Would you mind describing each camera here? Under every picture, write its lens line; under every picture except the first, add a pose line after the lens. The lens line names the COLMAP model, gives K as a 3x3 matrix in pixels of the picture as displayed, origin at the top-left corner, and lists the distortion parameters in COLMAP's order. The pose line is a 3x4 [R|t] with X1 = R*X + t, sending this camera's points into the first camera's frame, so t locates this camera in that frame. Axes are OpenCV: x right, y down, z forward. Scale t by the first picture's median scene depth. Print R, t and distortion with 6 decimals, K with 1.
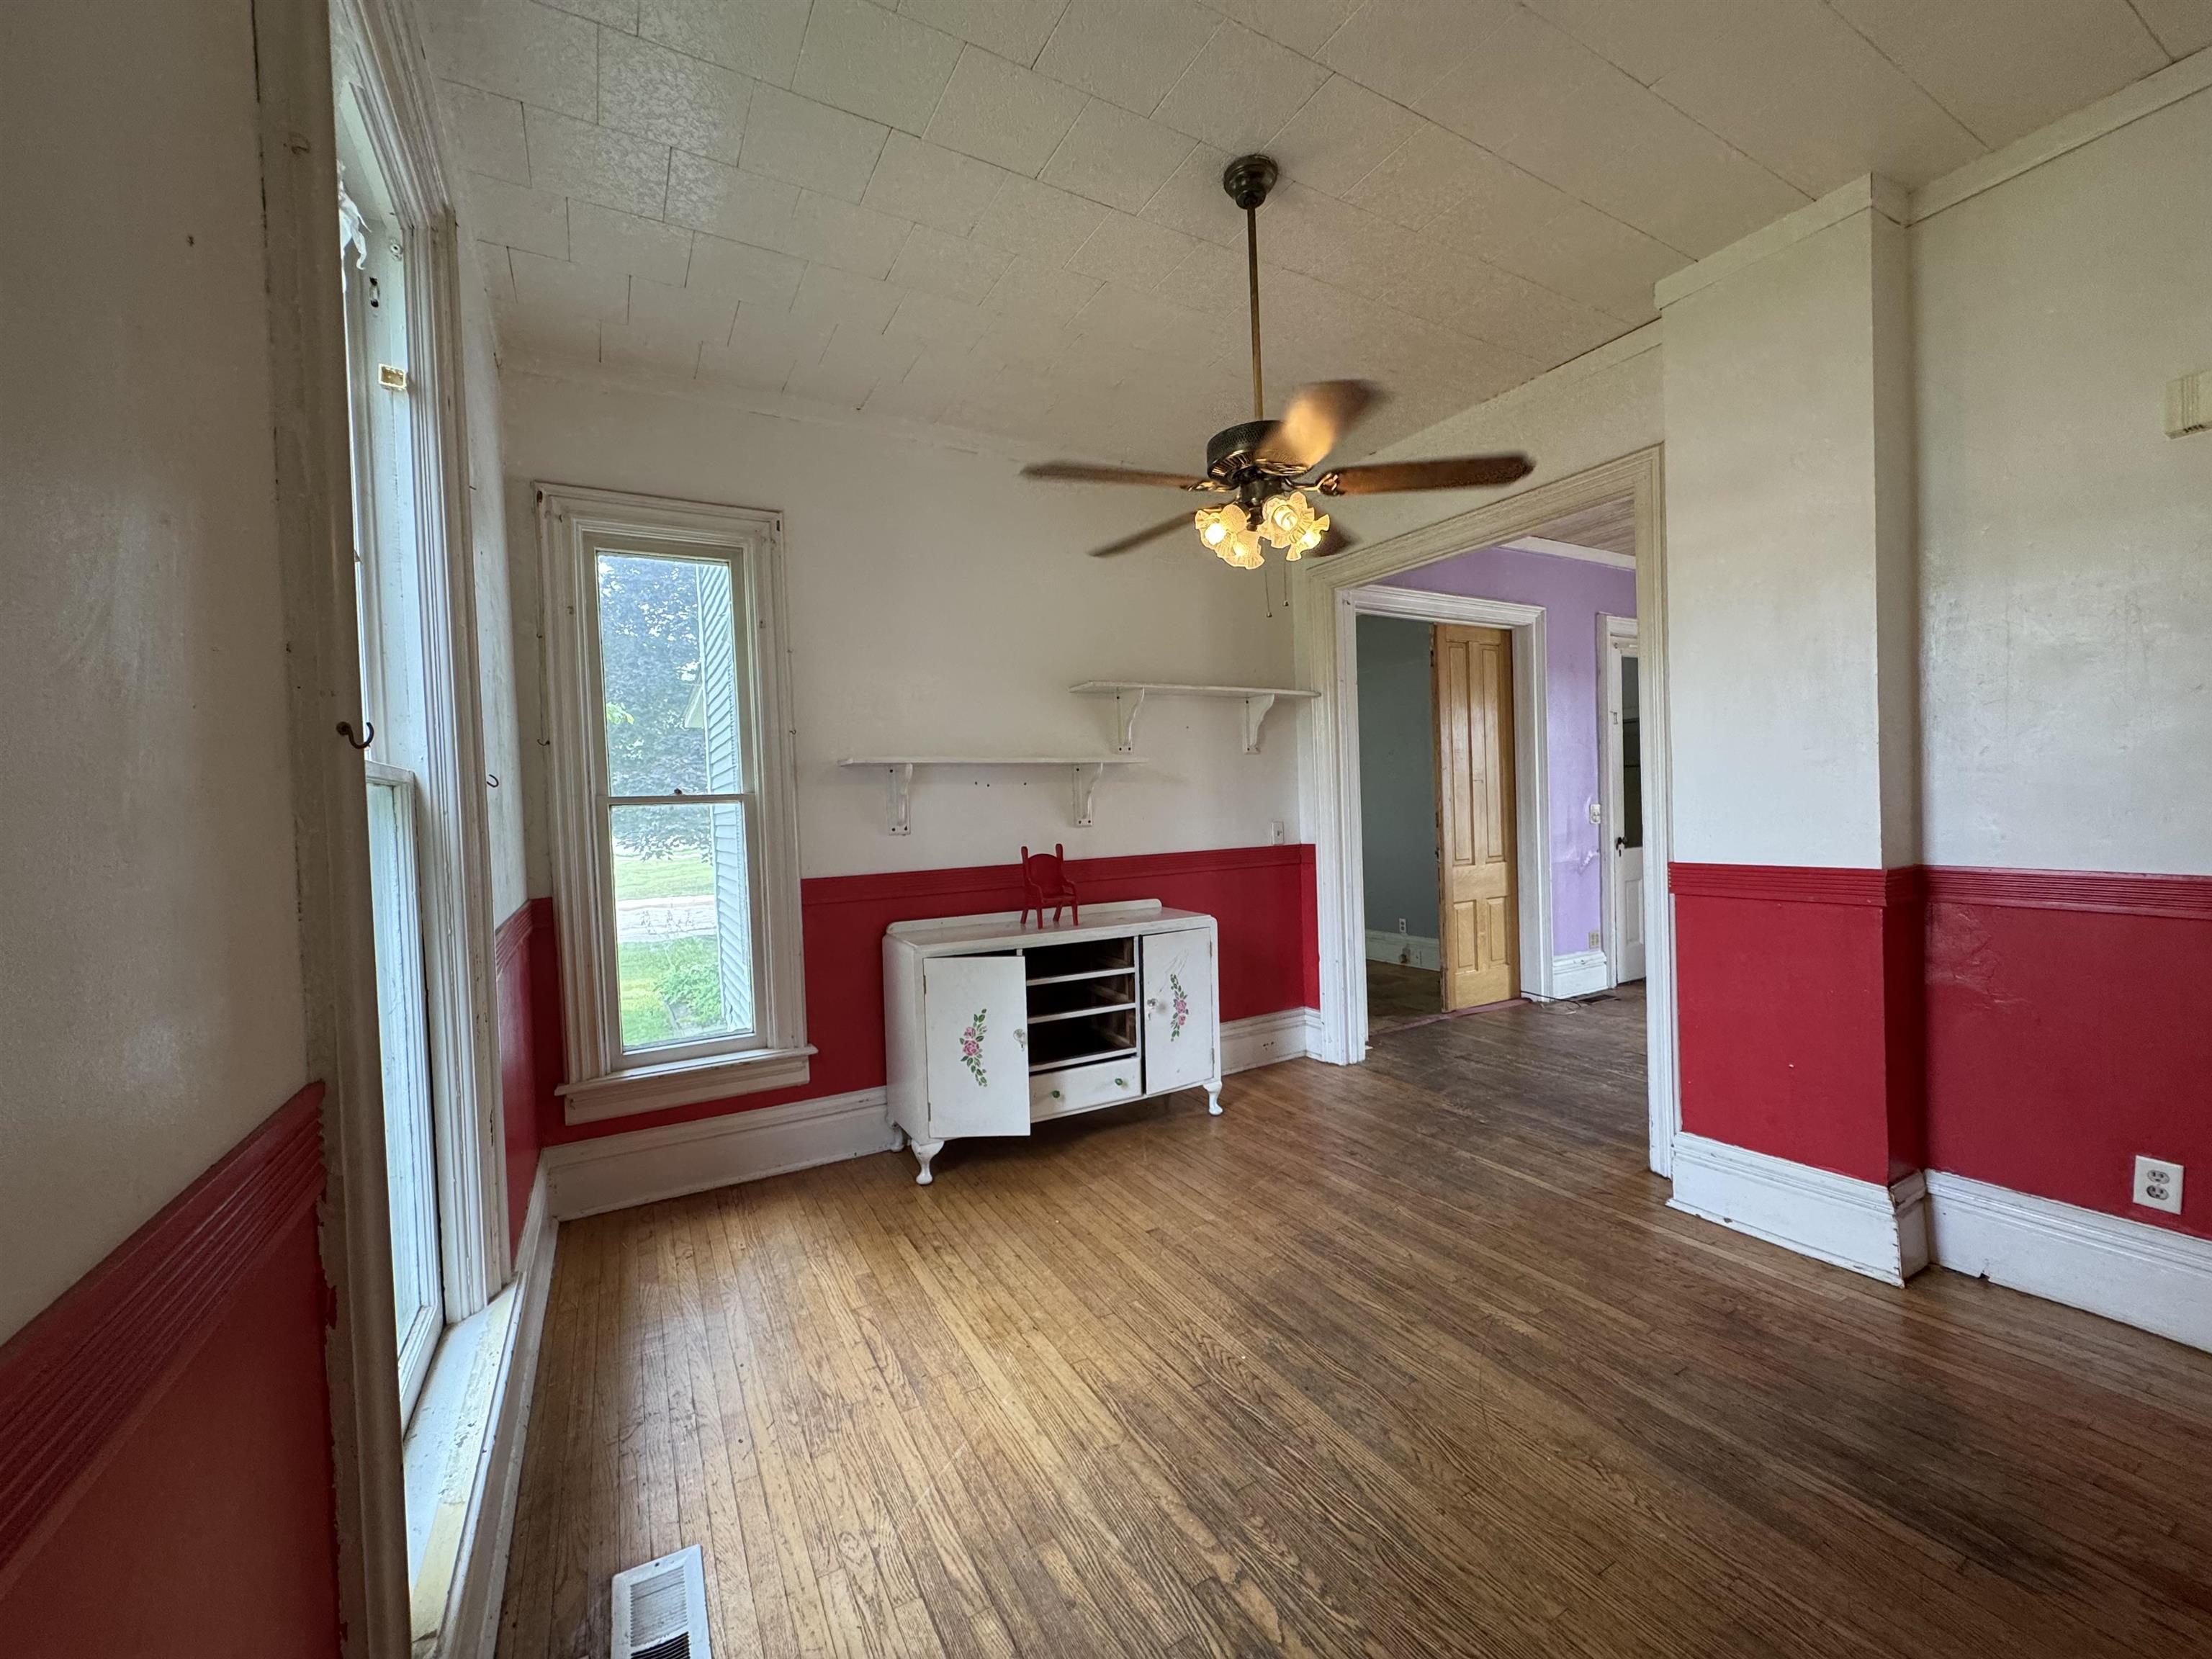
lens RADIAL K [[884.7, 0, 1108.9], [0, 884.7, 832.3], [0, 0, 1]] dist [-0.003658, -0.000278]
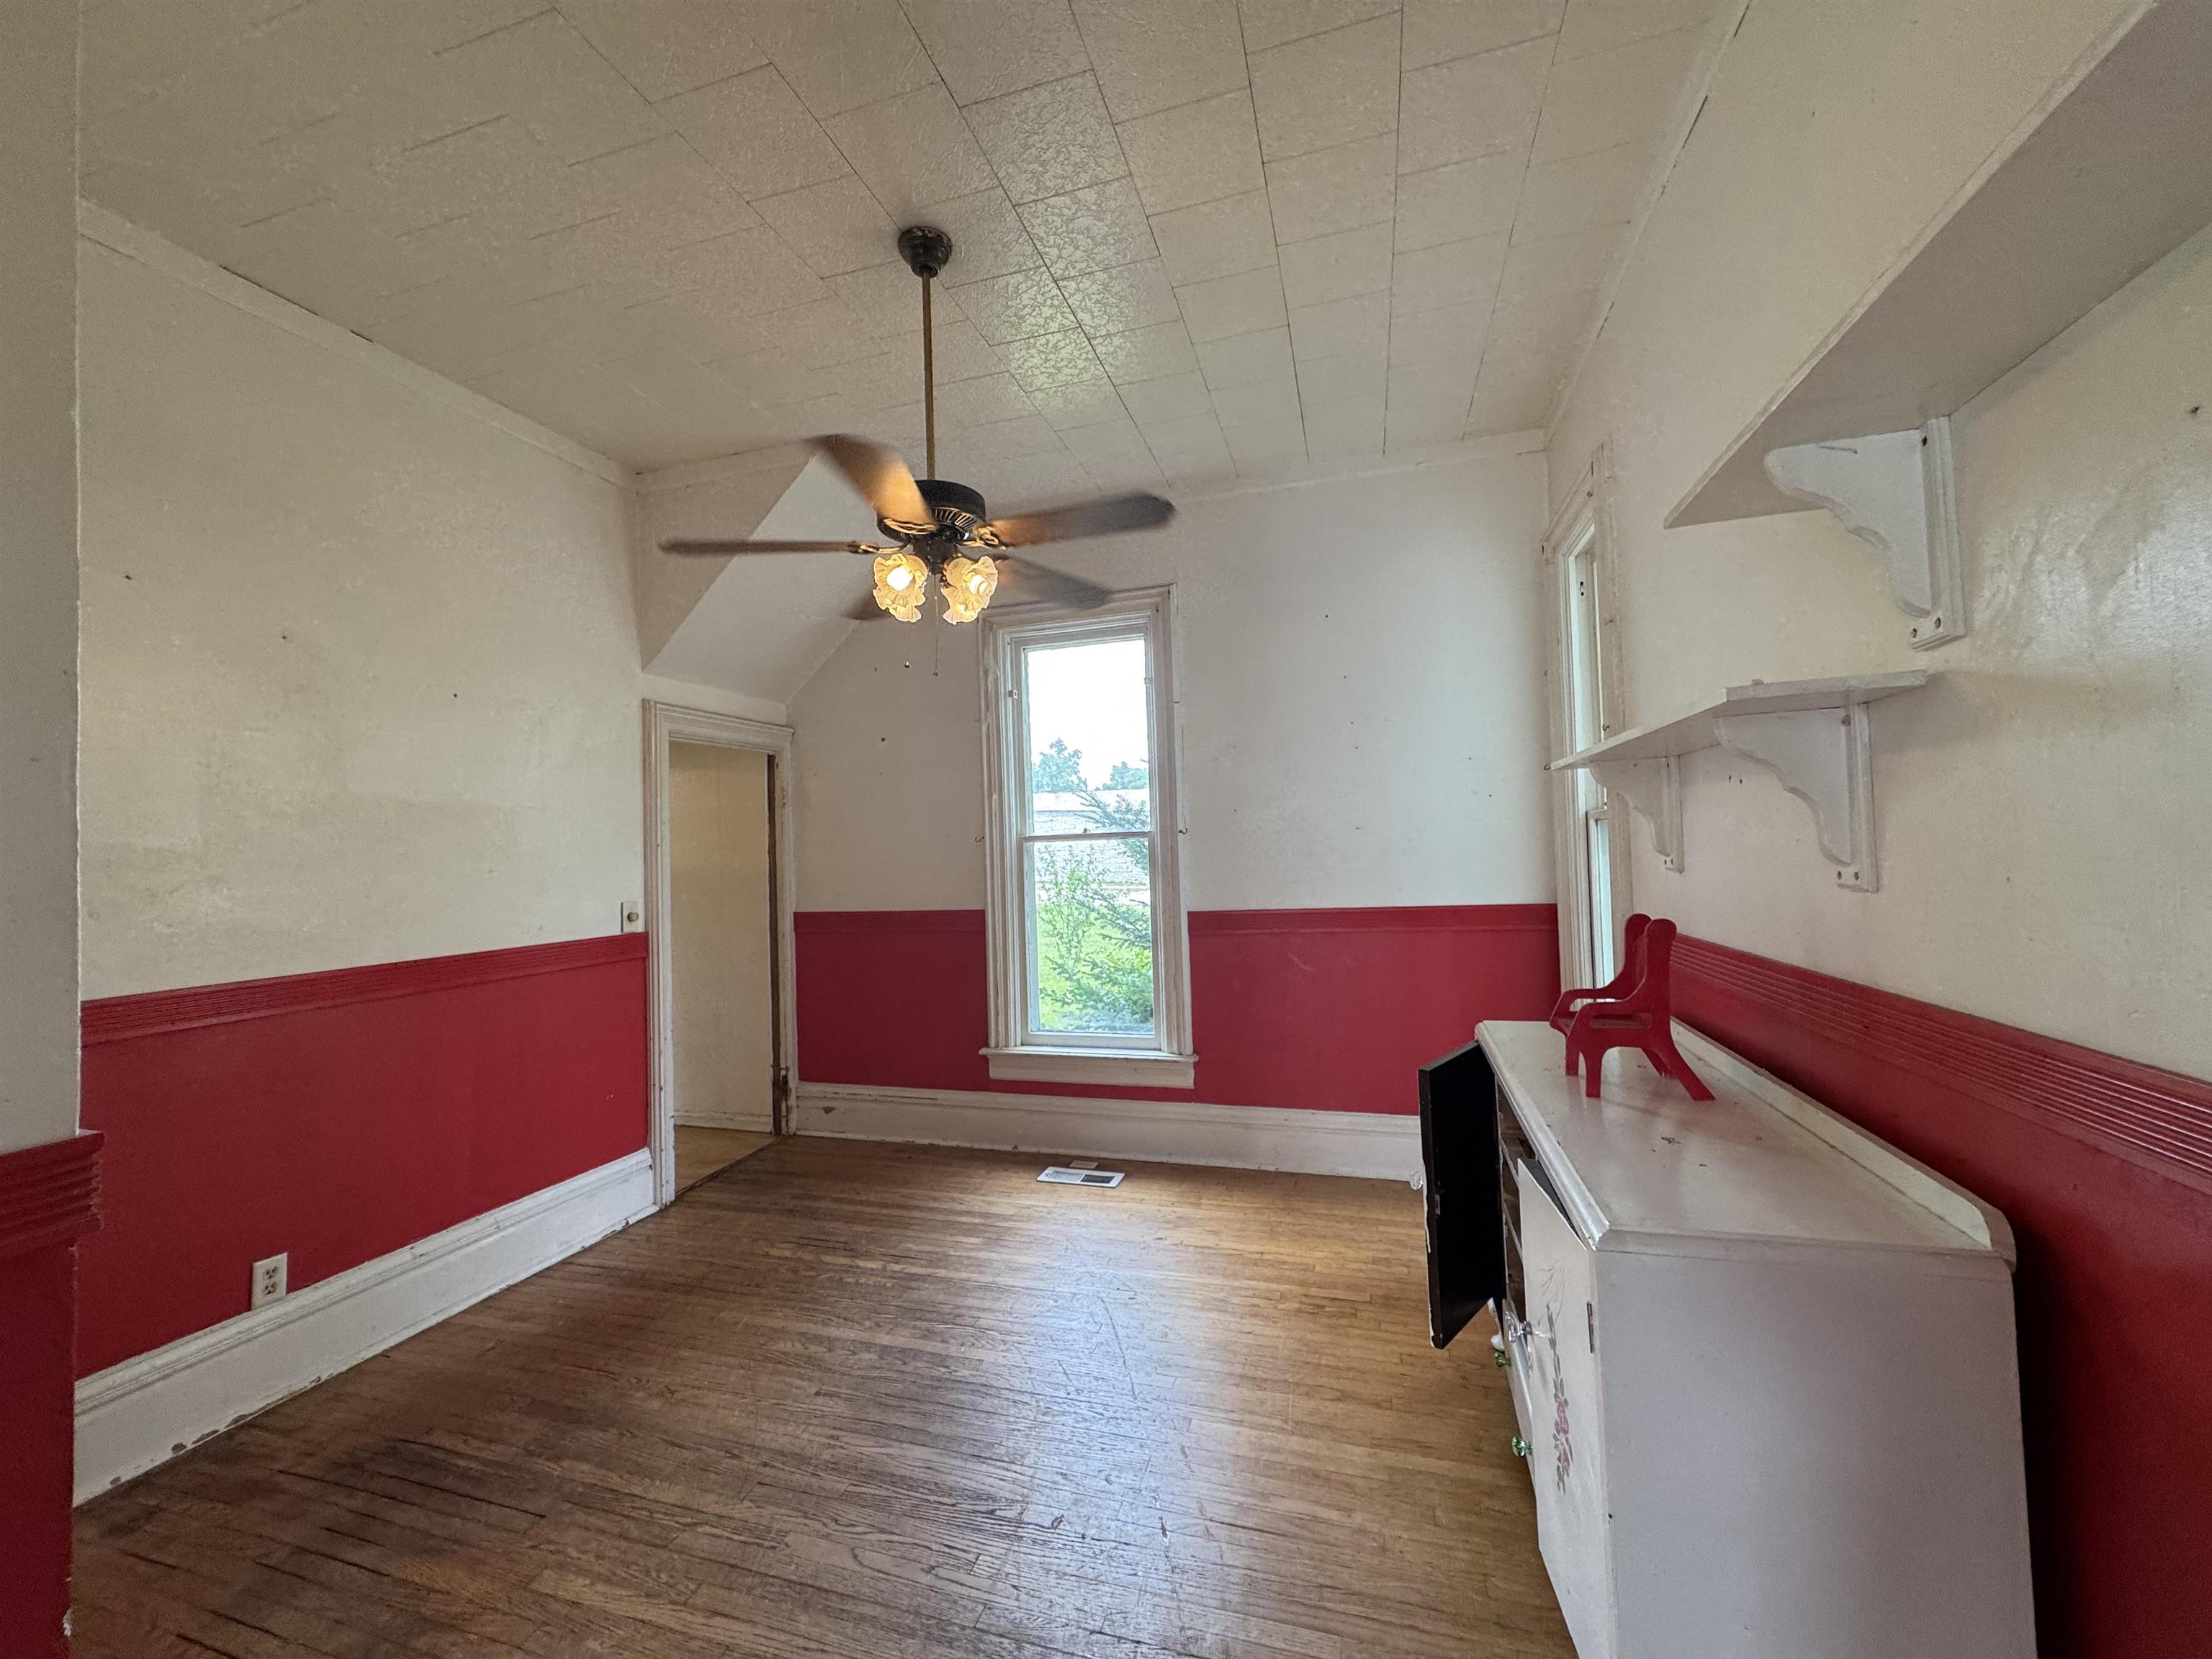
lens RADIAL K [[884.7, 0, 1101.5], [0, 884.7, 825.3], [0, 0, 1]] dist [-0.003658, -0.000278]
pose [[-0.731075, 0.040681, -0.681083, 0.801985], [0.042950, 0.998985, 0.013567, -0.094281], [0.680944, -0.019334, -0.732080, 2.047678]]
